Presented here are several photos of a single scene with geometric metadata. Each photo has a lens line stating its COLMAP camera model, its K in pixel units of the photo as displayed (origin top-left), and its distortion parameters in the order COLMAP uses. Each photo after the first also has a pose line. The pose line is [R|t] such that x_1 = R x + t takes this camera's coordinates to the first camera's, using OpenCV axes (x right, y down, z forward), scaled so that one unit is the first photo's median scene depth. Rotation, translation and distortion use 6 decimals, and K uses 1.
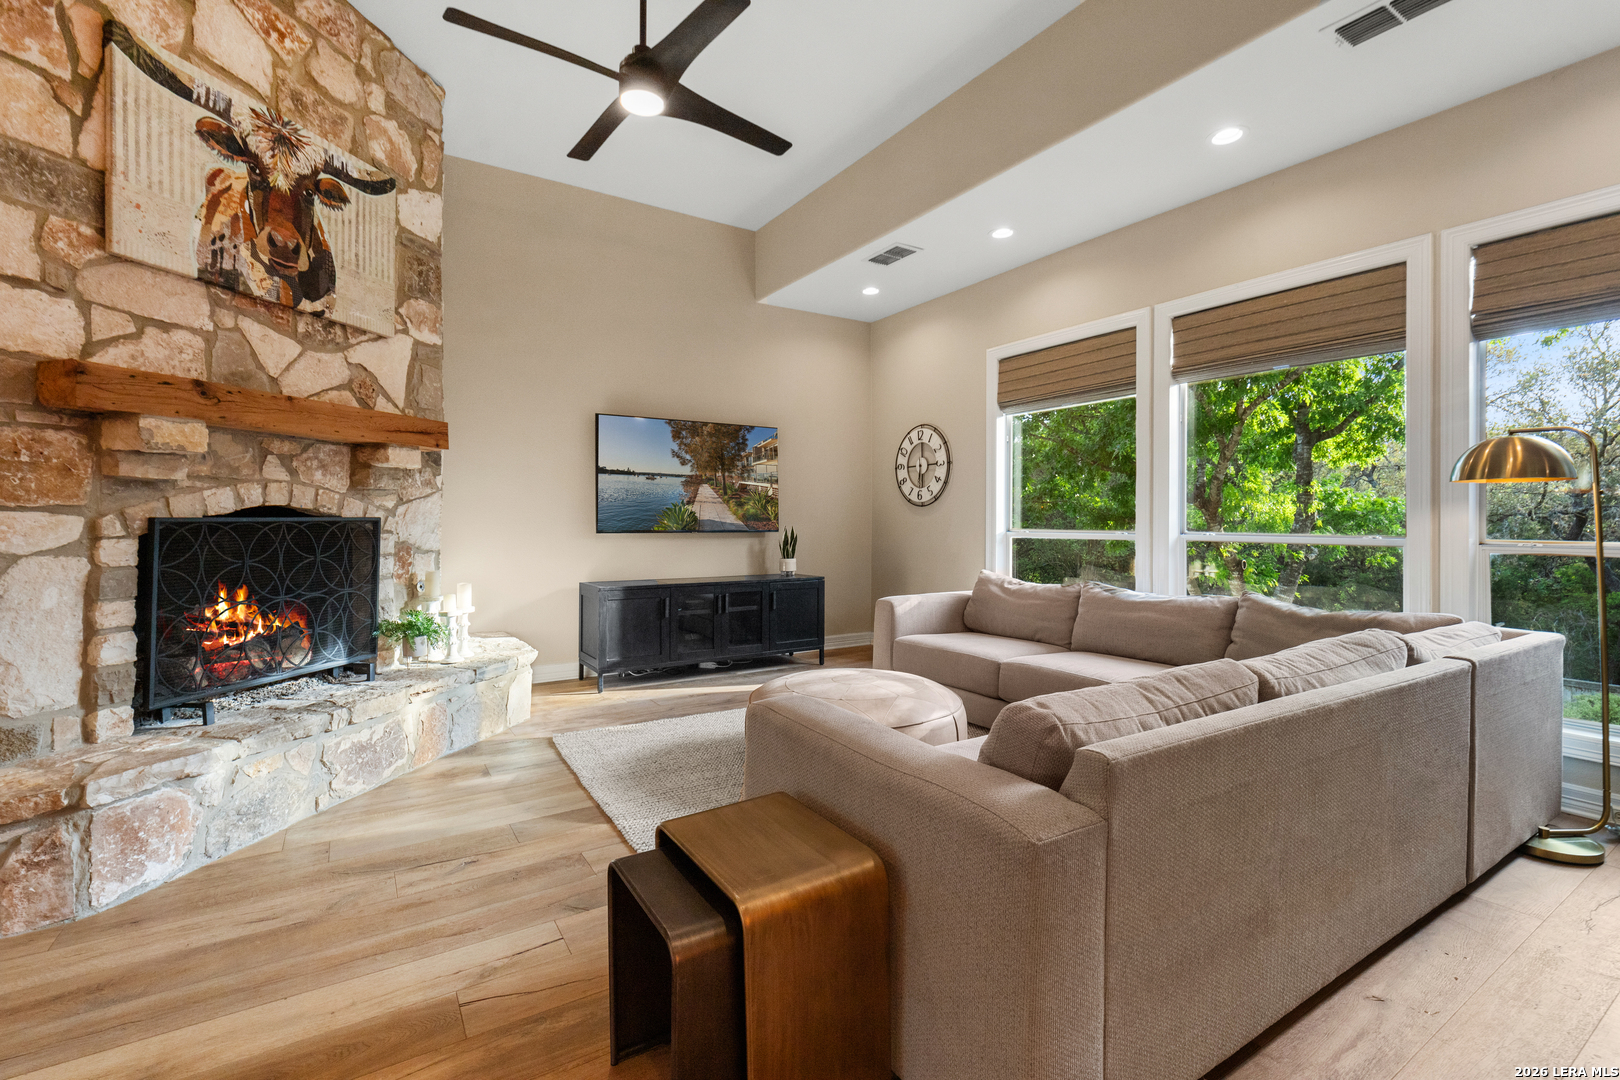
lens RADIAL K [[728.6, 0, 812.3], [0, 728.6, 512.2], [0, 0, 1]] dist [0.001918, -0.000157]
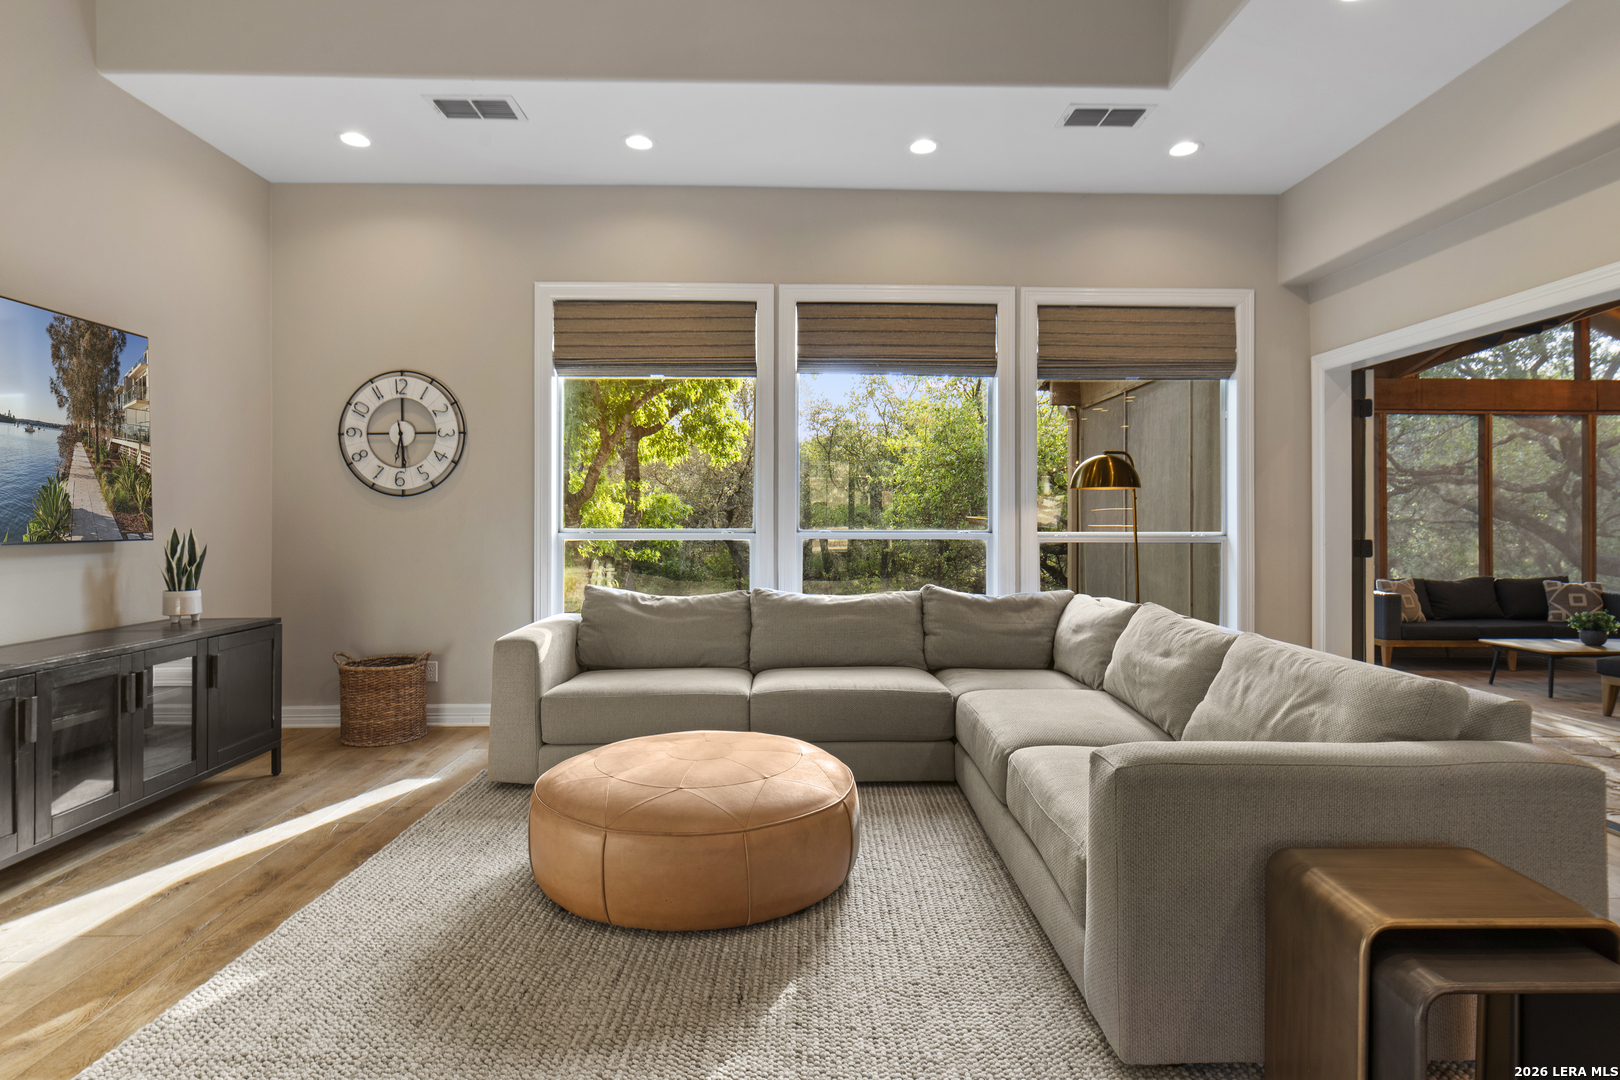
lens RADIAL K [[913.4, 0, 728.7], [0, 913.4, 508.0], [0, 0, 1]] dist [0.001648, -0.000178]
pose [[0.516541, 0.007474, 0.856230, -0.451456], [-0.009099, 0.999953, -0.003239, 0.002898], [-0.856214, -0.006118, 0.516585, 0.372952]]
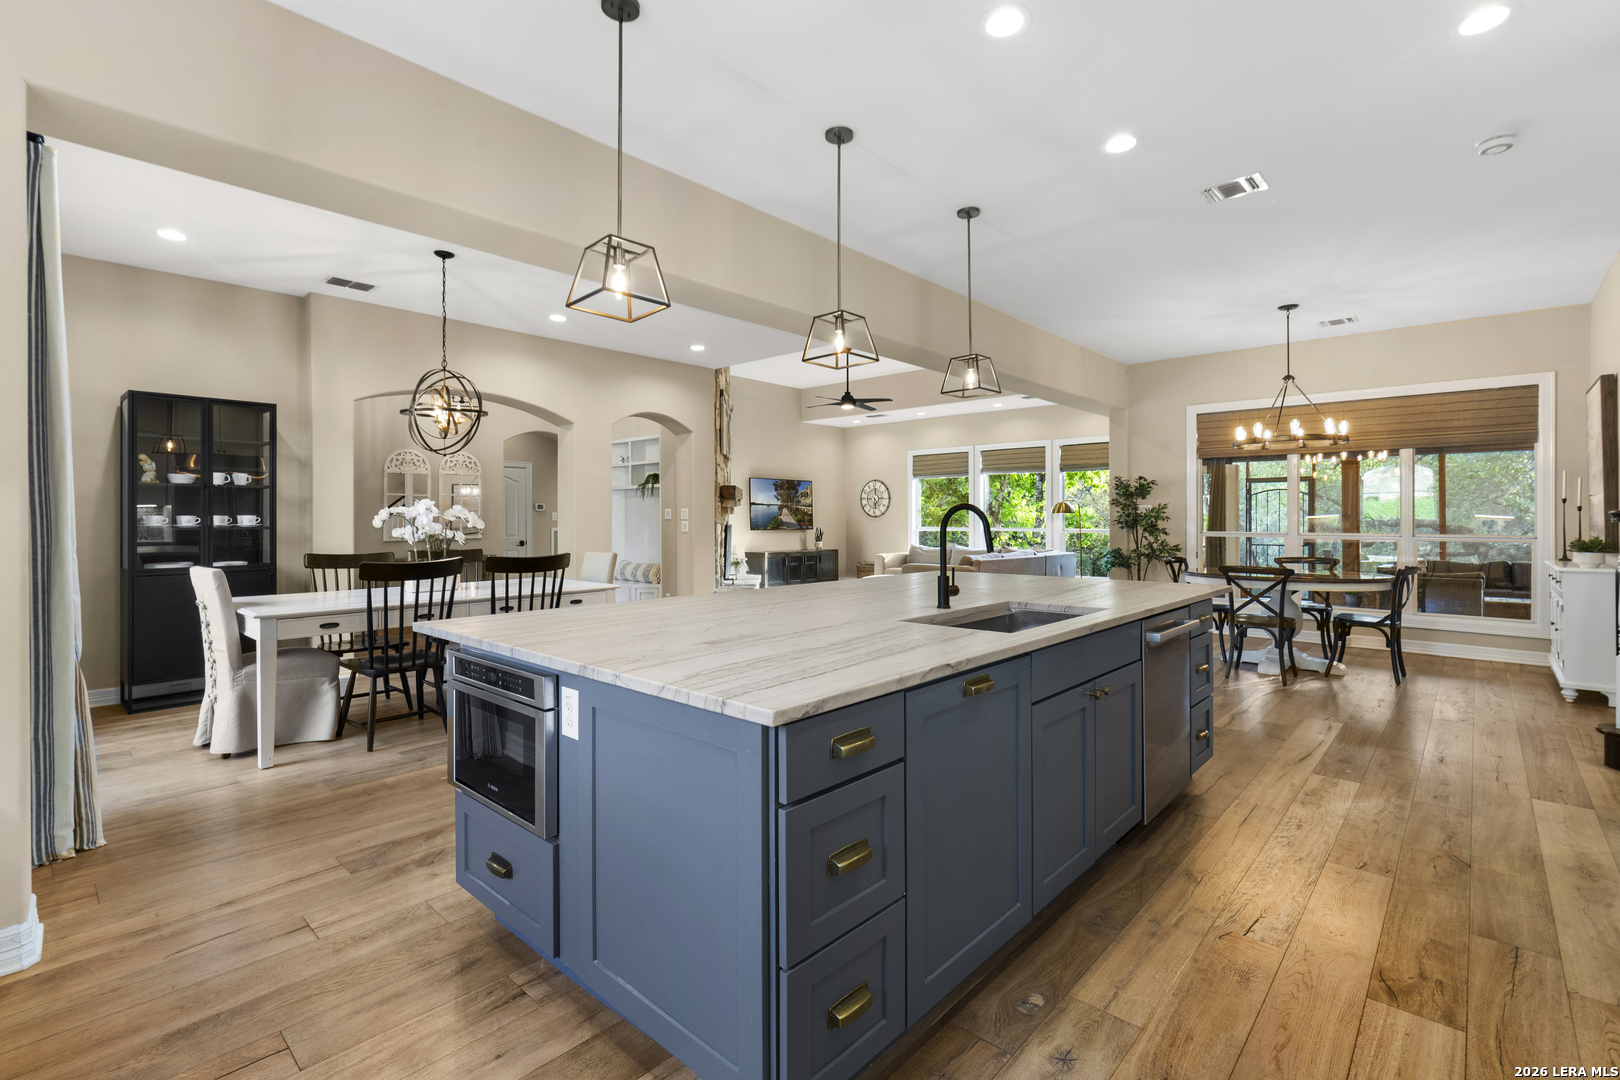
lens RADIAL K [[733.8, 0, 803.8], [0, 733.8, 518.5], [0, 0, 1]] dist [0.000177, 0.000377]
pose [[0.968339, -0.003186, 0.249618, -0.698350], [0.001163, 0.999965, 0.008254, -0.025500], [-0.249636, -0.007702, 0.968309, -1.250256]]
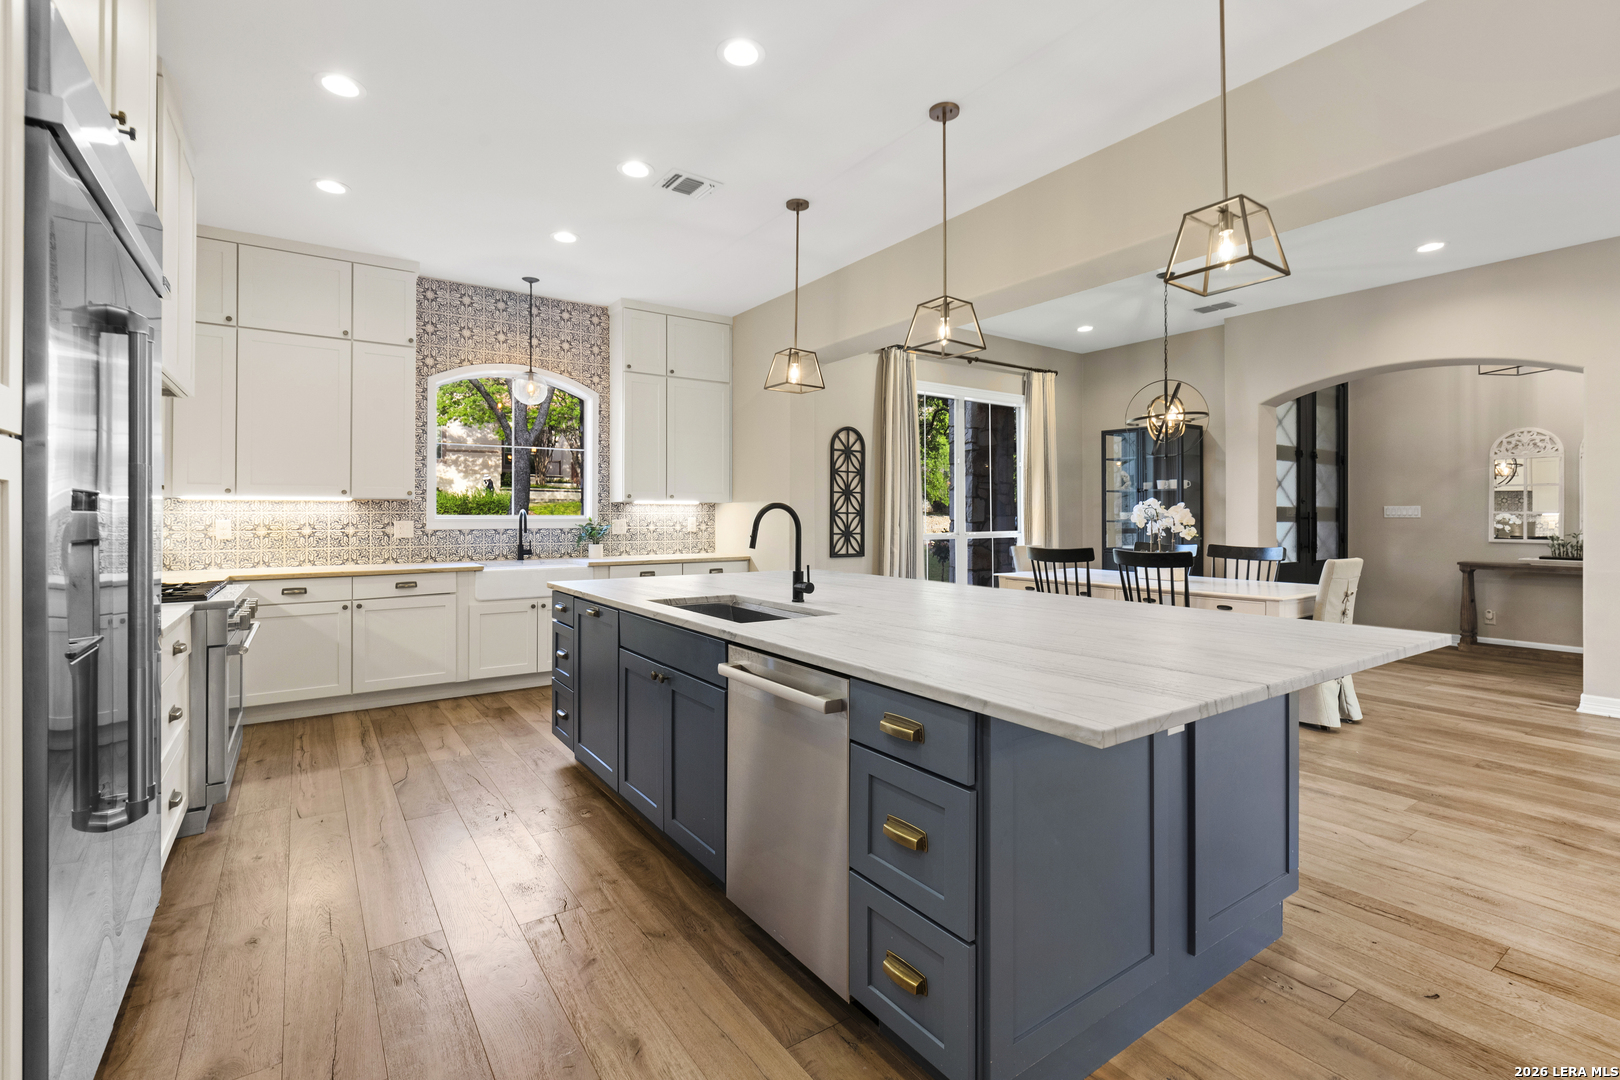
lens RADIAL K [[728.6, 0, 812.3], [0, 728.6, 512.2], [0, 0, 1]] dist [0.001918, -0.000157]
pose [[0.038829, -0.005852, -0.999229, 0.073957], [0.008961, 0.999945, -0.005508, -0.021238], [0.999206, -0.008740, 0.038879, -0.781488]]
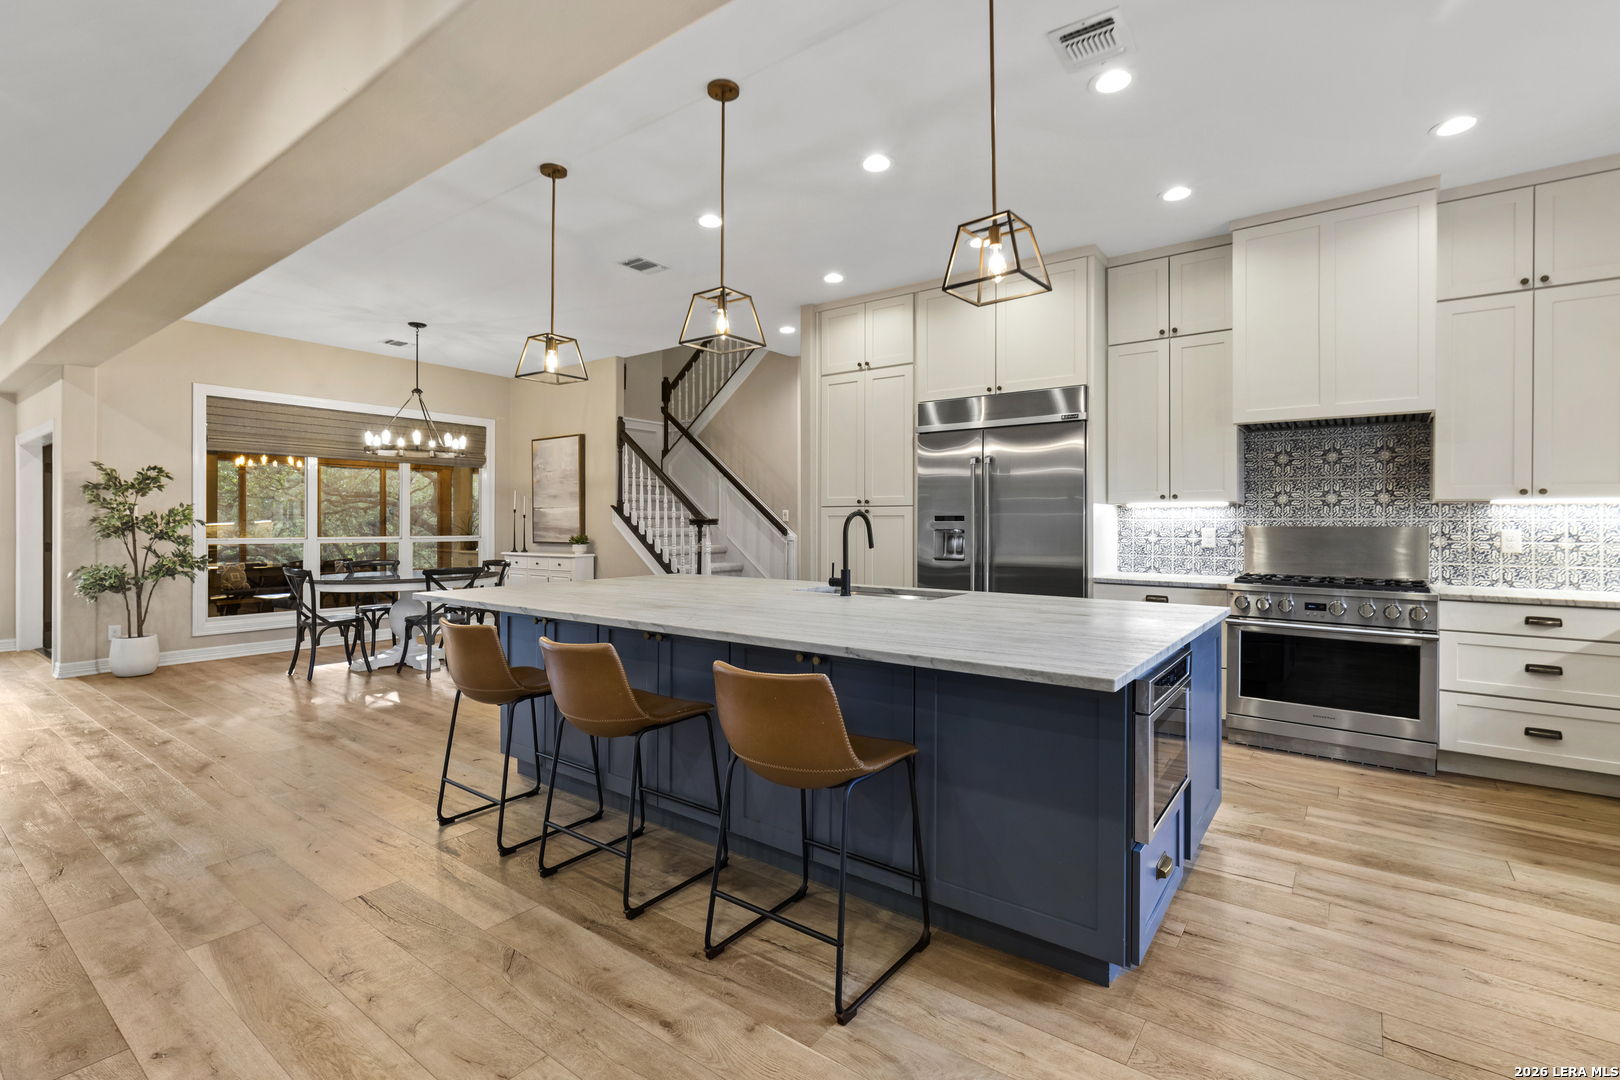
lens RADIAL K [[741.2, 0, 804.6], [0, 741.2, 524.5], [0, 0, 1]] dist [-0.005345, -0.000572]
pose [[-0.345267, -0.002973, 0.938500, -1.061275], [-0.011717, 0.999931, -0.001144, -0.018021], [-0.938431, -0.011391, -0.345278, -0.516446]]
